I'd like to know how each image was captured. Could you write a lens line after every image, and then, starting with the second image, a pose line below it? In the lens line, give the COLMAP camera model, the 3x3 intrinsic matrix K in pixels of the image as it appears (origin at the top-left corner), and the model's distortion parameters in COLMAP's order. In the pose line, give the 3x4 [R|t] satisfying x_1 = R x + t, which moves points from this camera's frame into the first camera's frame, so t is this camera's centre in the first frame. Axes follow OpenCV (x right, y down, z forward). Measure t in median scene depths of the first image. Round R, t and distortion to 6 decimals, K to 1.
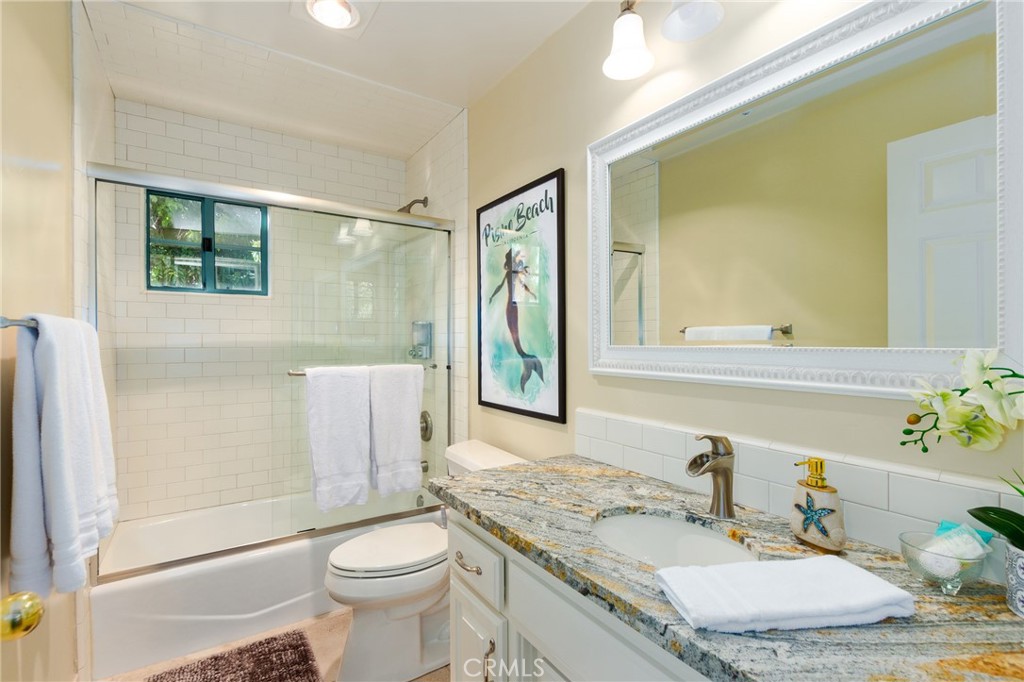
lens RADIAL K [[470.2, 0, 509.5], [0, 470.2, 339.2], [0, 0, 1]] dist [0.008045, -0.003668]
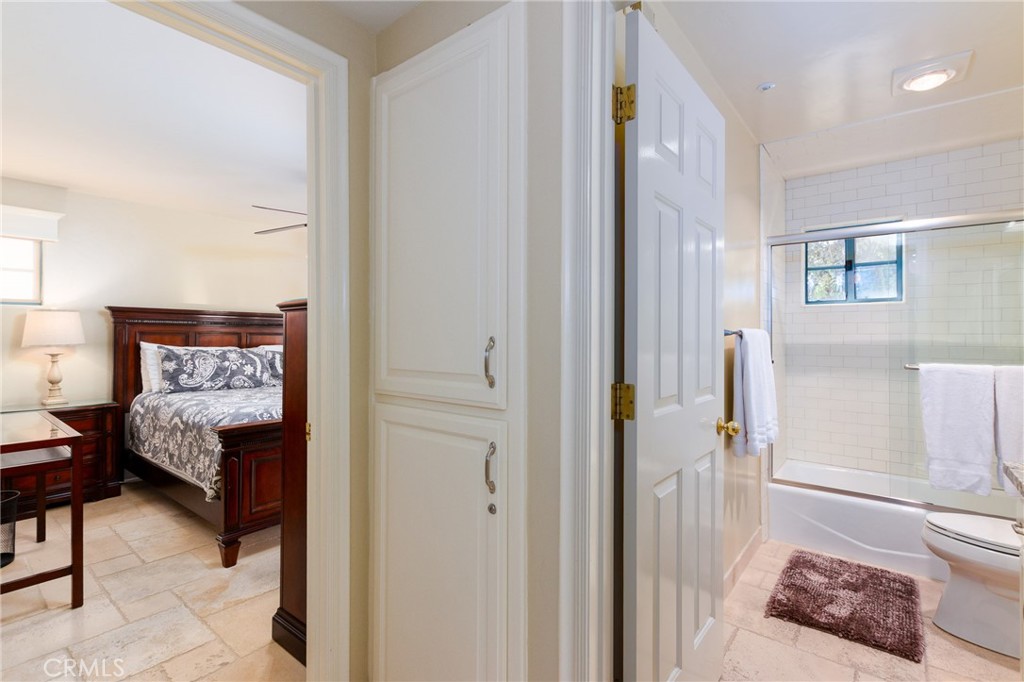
lens RADIAL K [[470.2, 0, 516.4], [0, 470.2, 335.8], [0, 0, 1]] dist [0.008045, -0.003668]
pose [[0.318457, 0.000714, -0.947937, 0.379600], [-0.002358, 0.999997, -0.000039, -0.006983], [0.947934, 0.002247, 0.318458, -0.354964]]
